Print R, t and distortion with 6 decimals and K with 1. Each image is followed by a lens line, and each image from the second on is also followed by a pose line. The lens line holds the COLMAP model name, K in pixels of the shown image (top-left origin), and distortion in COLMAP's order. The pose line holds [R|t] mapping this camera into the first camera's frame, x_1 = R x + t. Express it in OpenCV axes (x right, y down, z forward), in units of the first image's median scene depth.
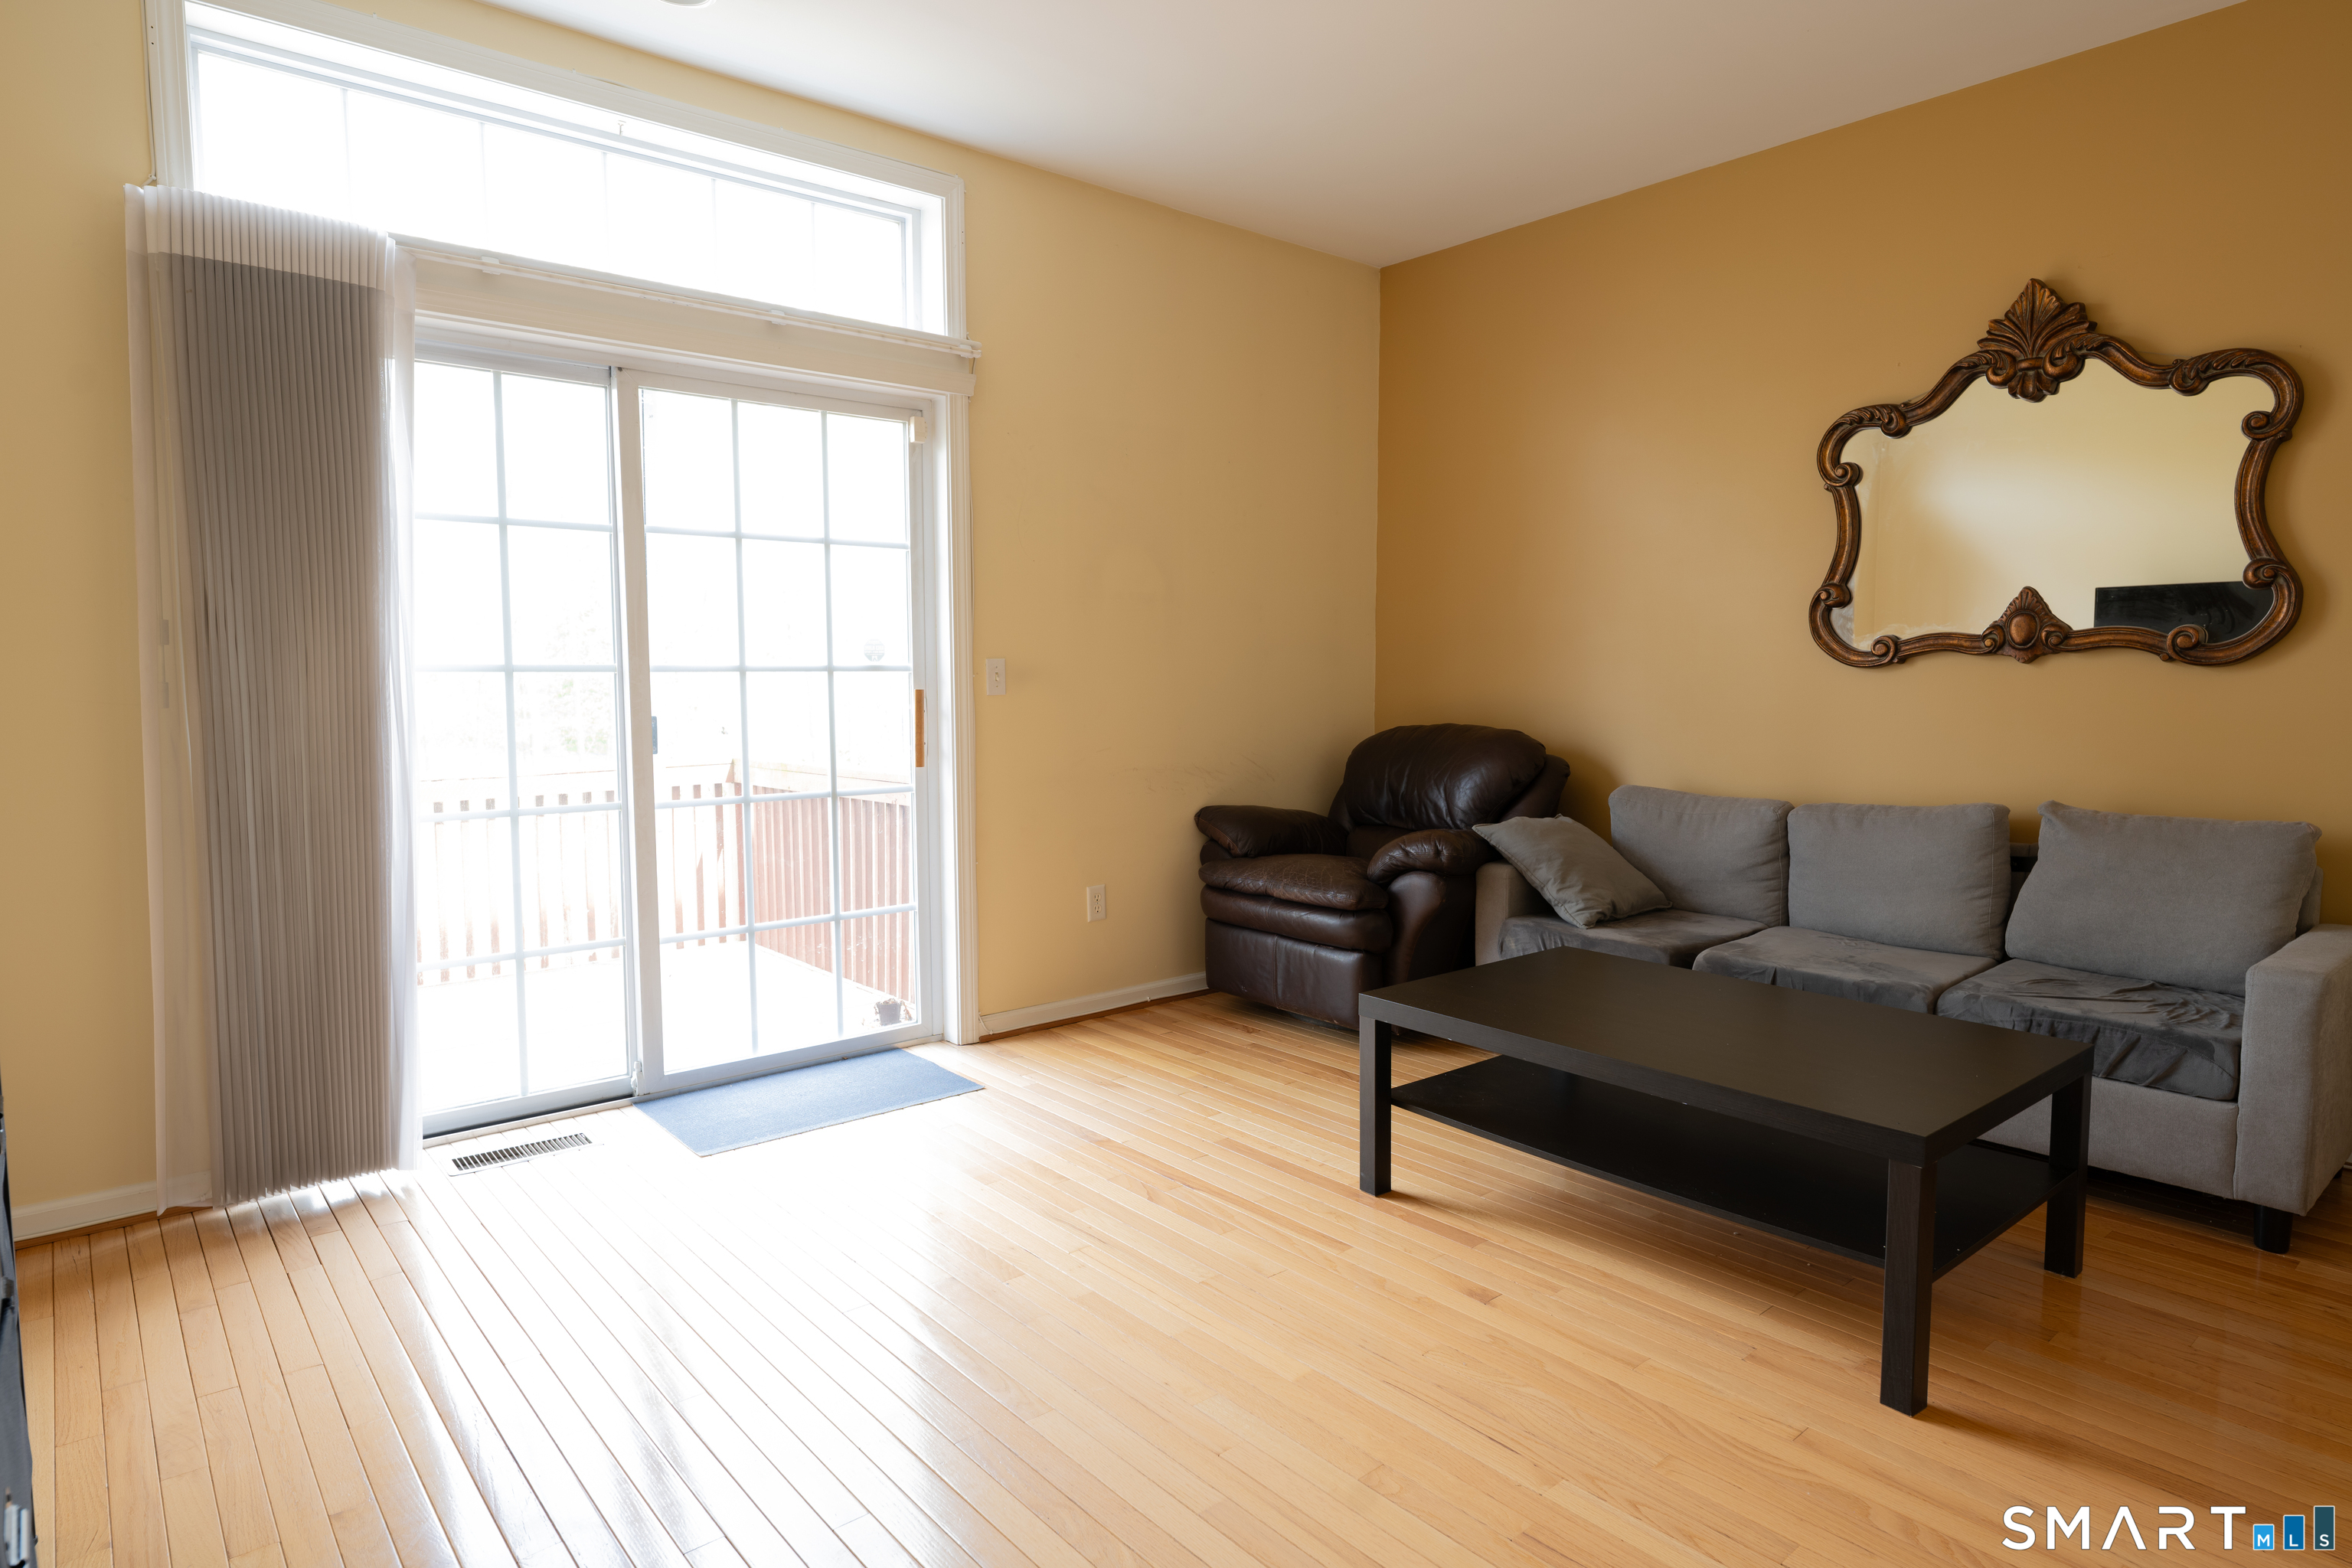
lens RADIAL K [[1309.0, 0, 1185.7], [0, 1309.0, 771.4], [0, 0, 1]] dist [0.001251, 0.000354]
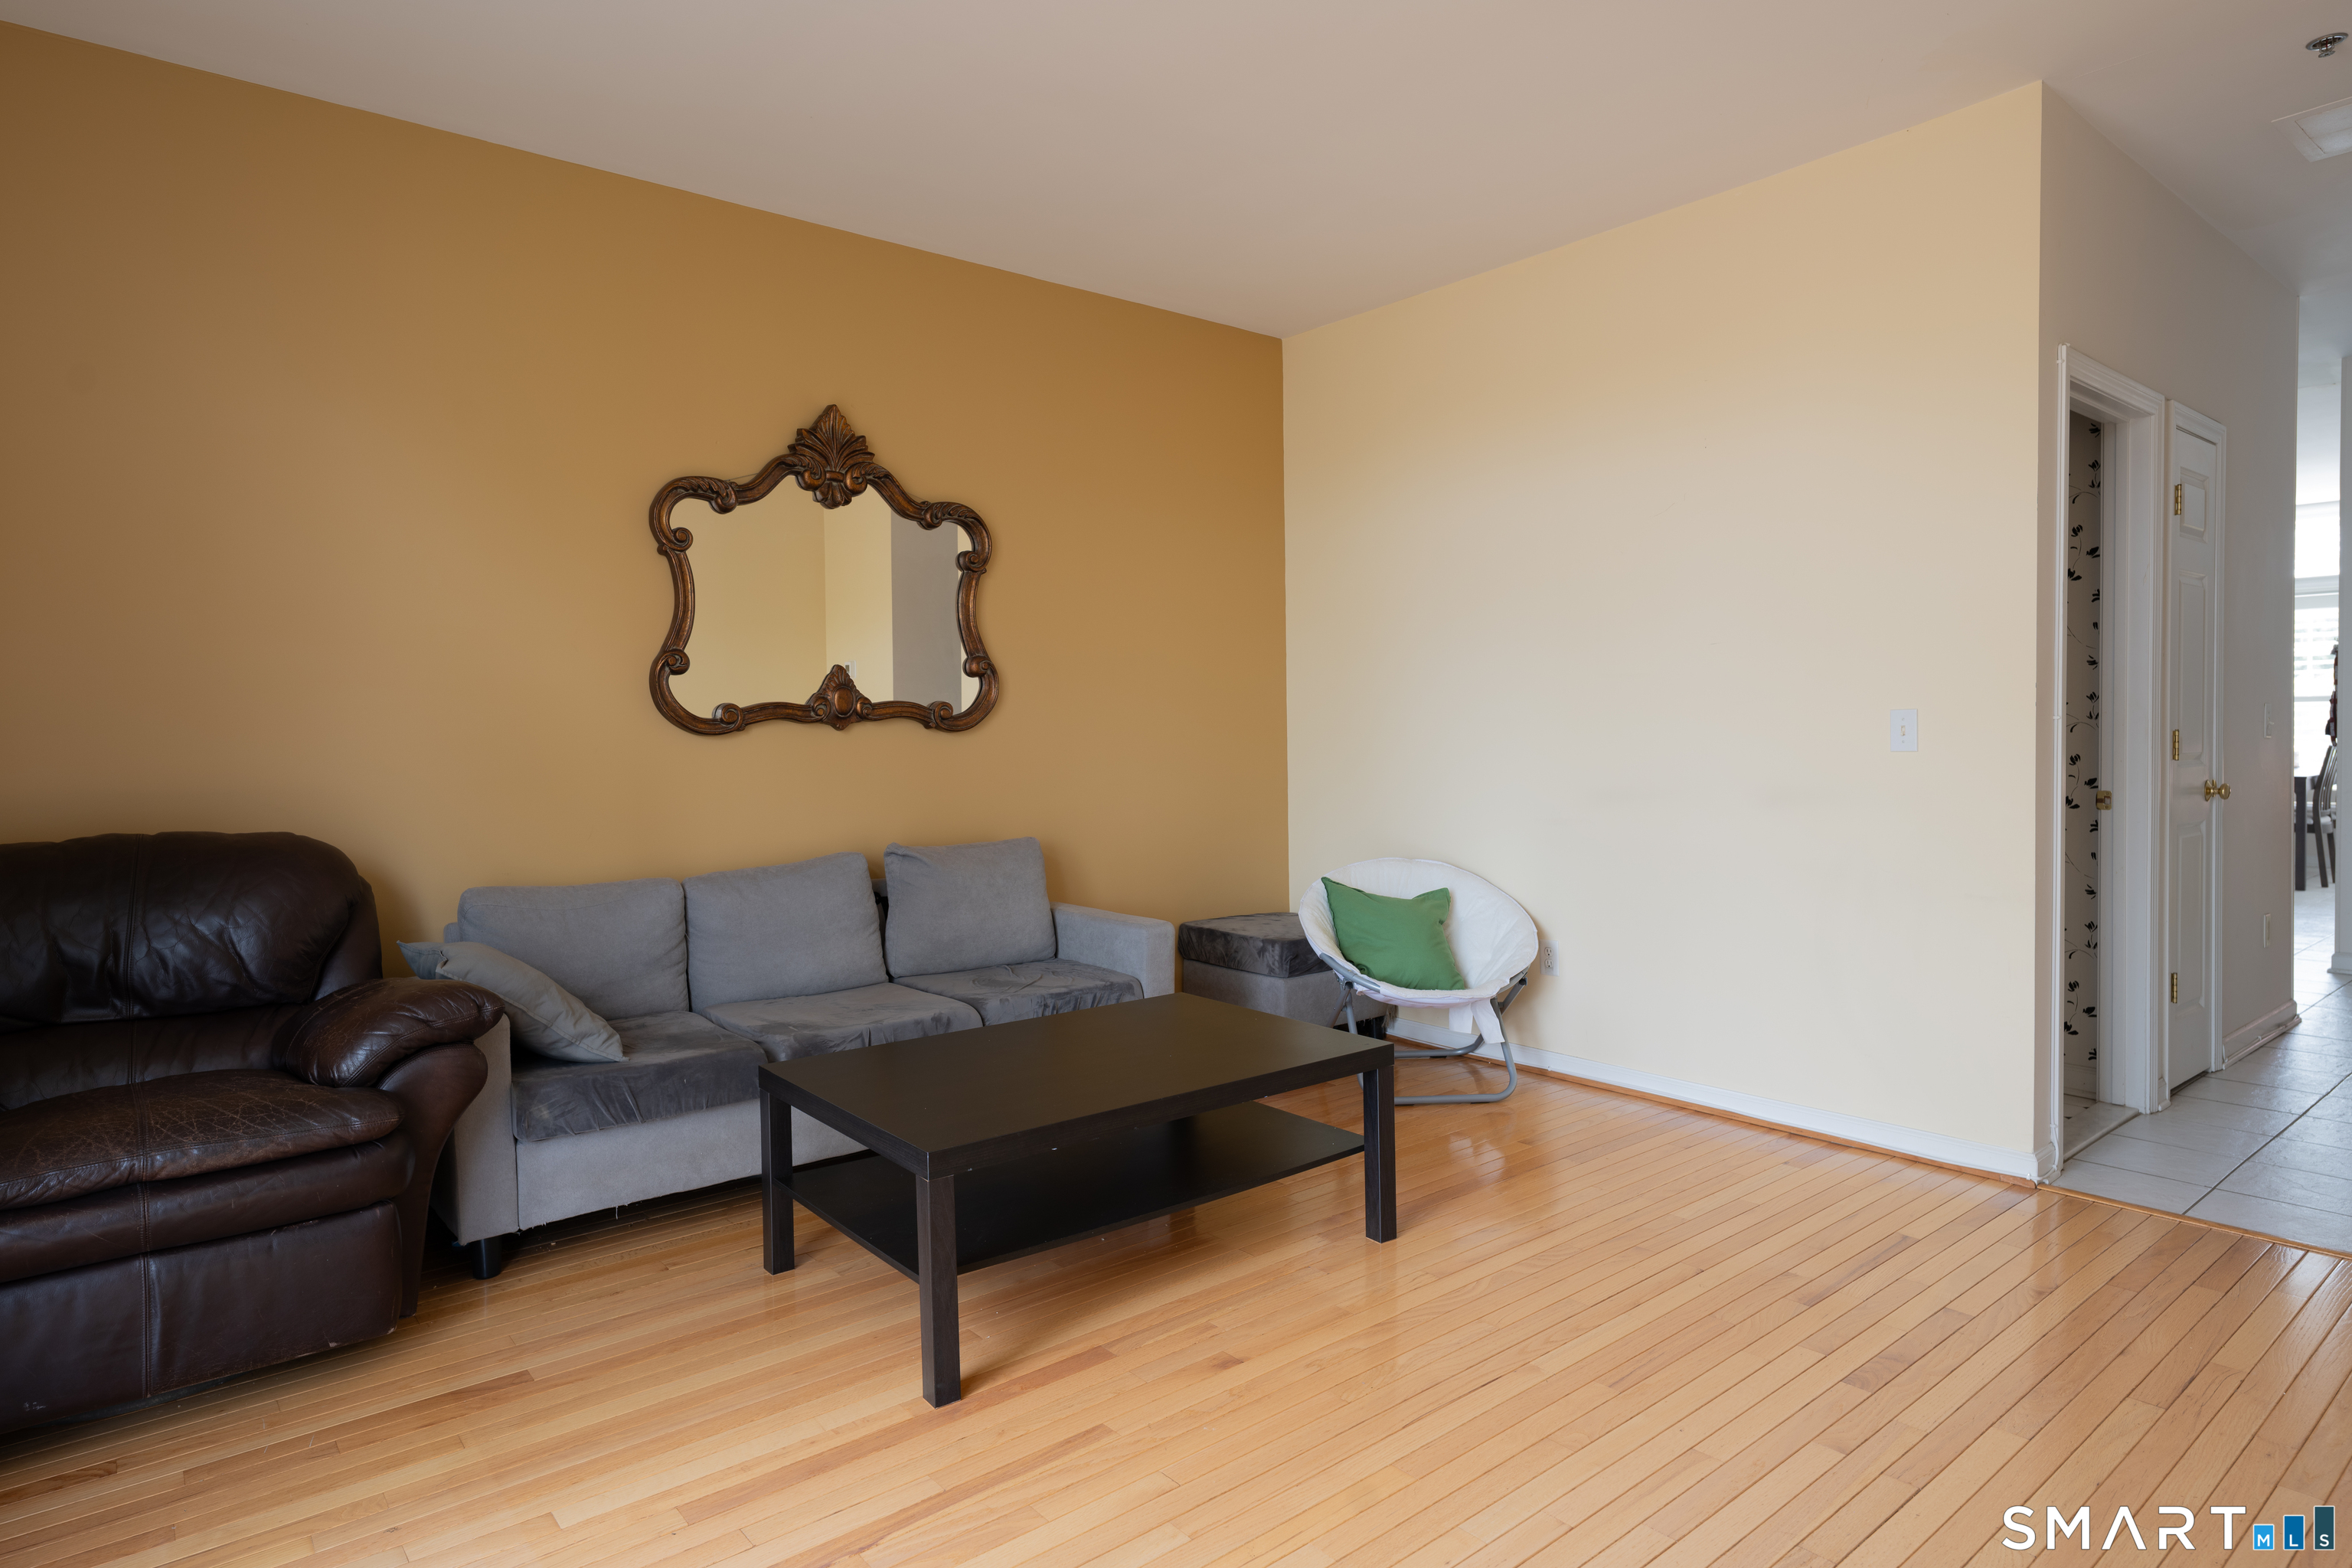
lens RADIAL K [[1309.0, 0, 1185.7], [0, 1309.0, 771.4], [0, 0, 1]] dist [0.001251, 0.000354]
pose [[0.016544, -0.028423, 0.999459, -0.509113], [0.090380, 0.995546, 0.026816, -0.048316], [-0.995770, 0.089888, 0.019040, 0.662192]]
